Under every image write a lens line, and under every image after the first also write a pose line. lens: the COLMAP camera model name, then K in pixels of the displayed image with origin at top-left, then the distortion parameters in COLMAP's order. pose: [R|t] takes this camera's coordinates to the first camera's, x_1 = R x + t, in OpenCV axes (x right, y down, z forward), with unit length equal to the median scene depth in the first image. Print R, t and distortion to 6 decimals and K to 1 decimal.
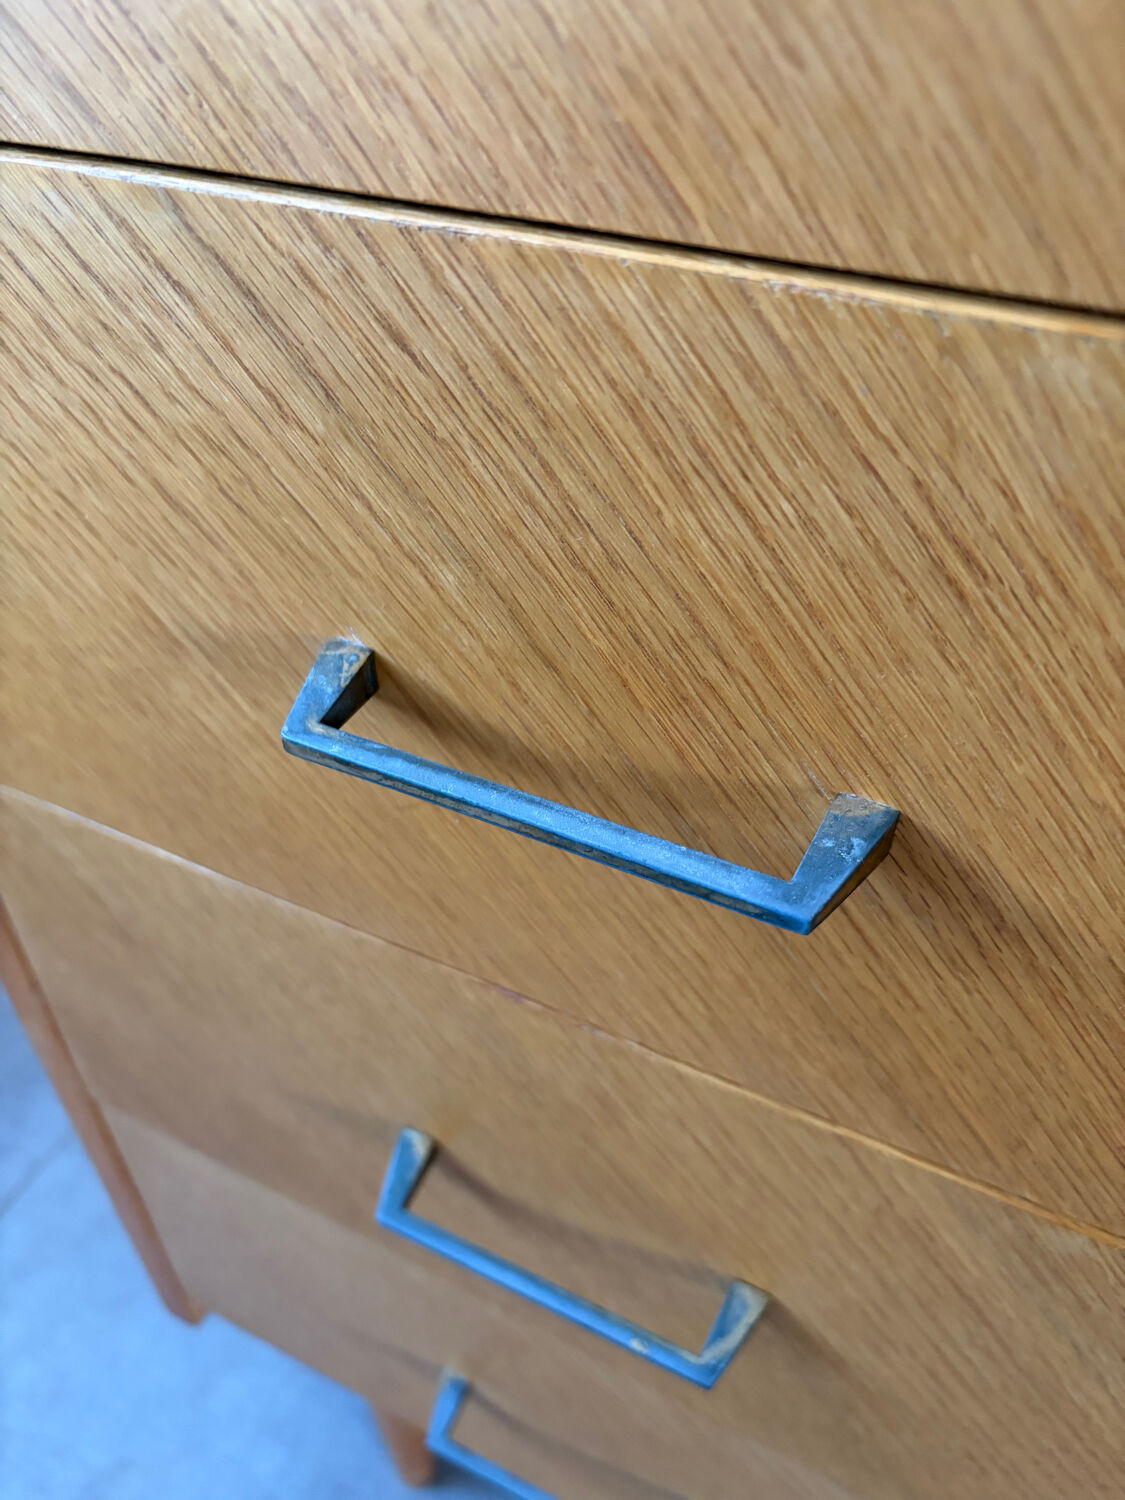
lens RADIAL K [[1183.1, 0, 562.0], [0, 1183.1, 748.7], [0, 0, 1]] dist [-0.002072, -0.078287]
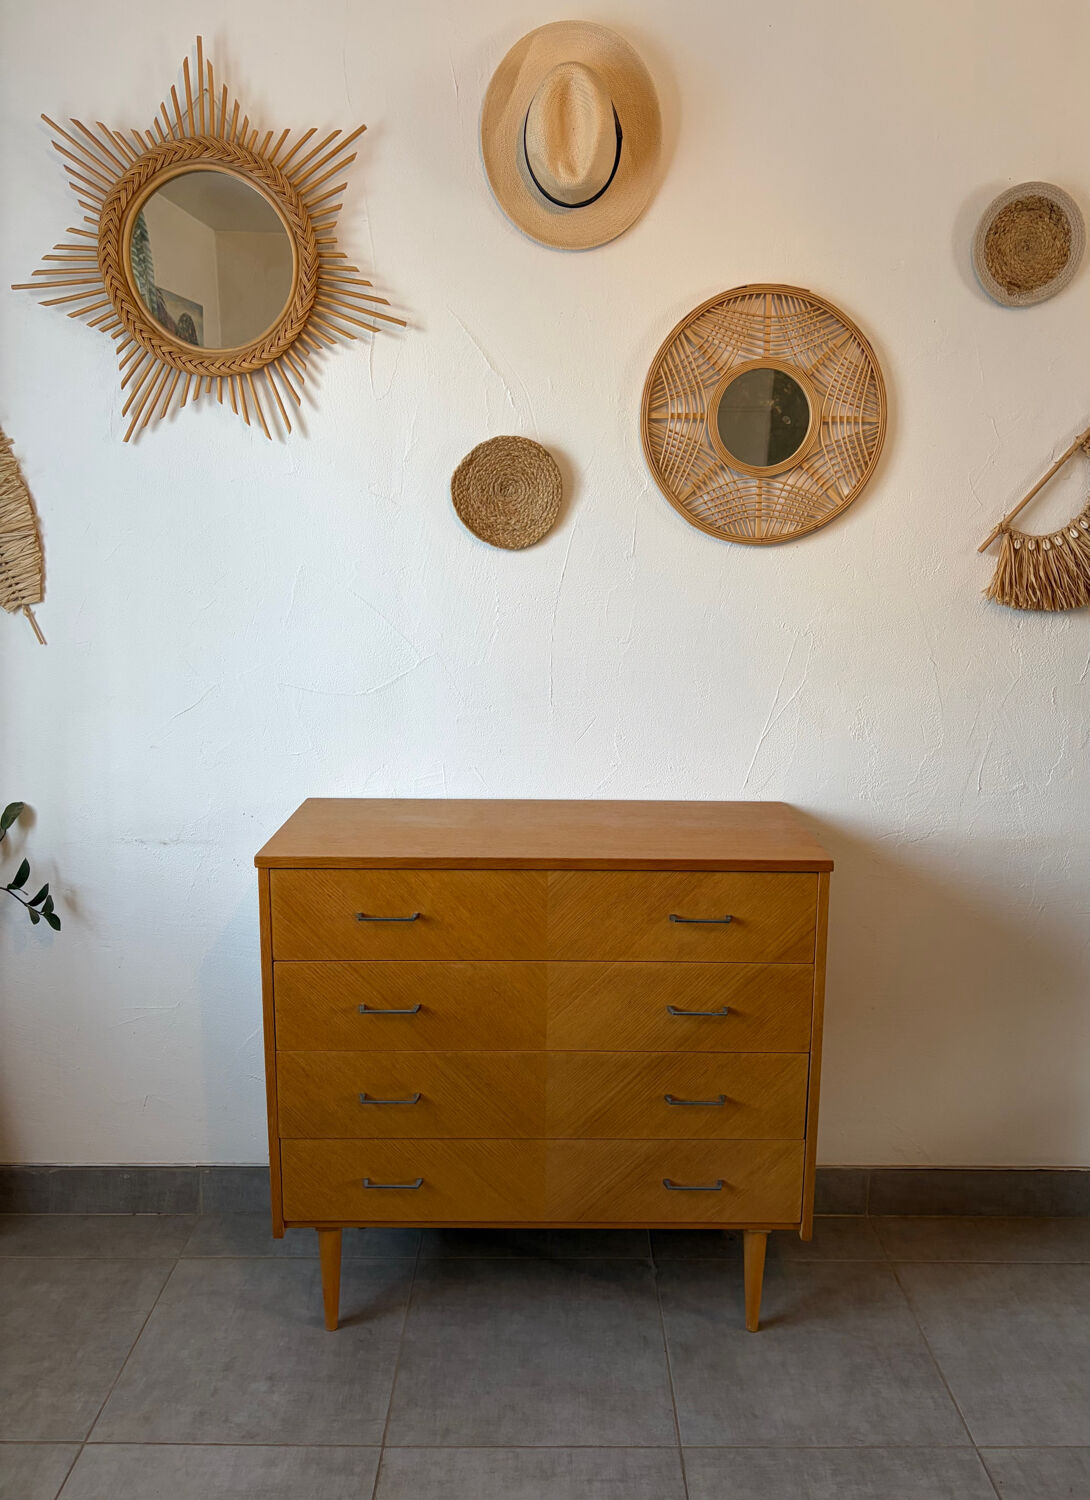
lens RADIAL K [[1111.6, 0, 558.5], [0, 1111.6, 755.9], [0, 0, 1]] dist [0.058993, -0.070675]
pose [[0.890130, -0.076367, 0.449263, -3.067320], [0.288949, 0.856924, -0.426838, 2.875368], [-0.352387, 0.509755, 0.784839, -8.795746]]
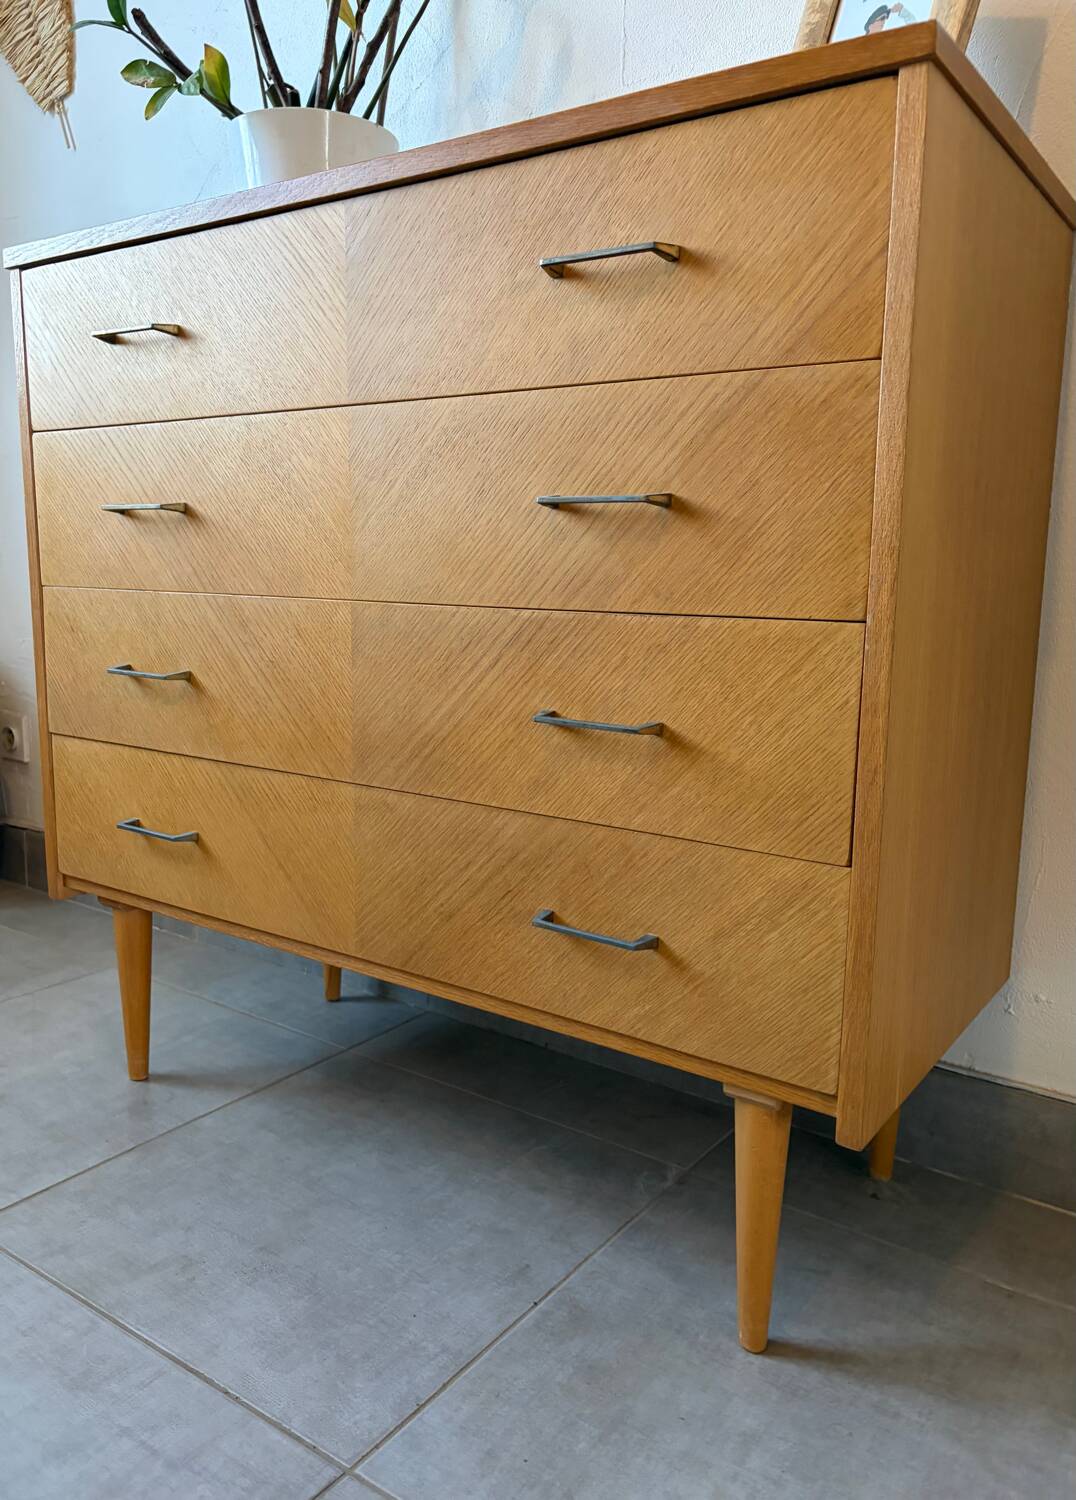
lens RADIAL K [[1131.1, 0, 548.4], [0, 1131.1, 749.9], [0, 0, 1]] dist [0.035010, -0.047044]
pose [[0.989530, 0.042379, -0.137967, 3.020908], [-0.108422, 0.849232, -0.516768, 3.998024], [0.095266, 0.526316, 0.844935, -3.158963]]
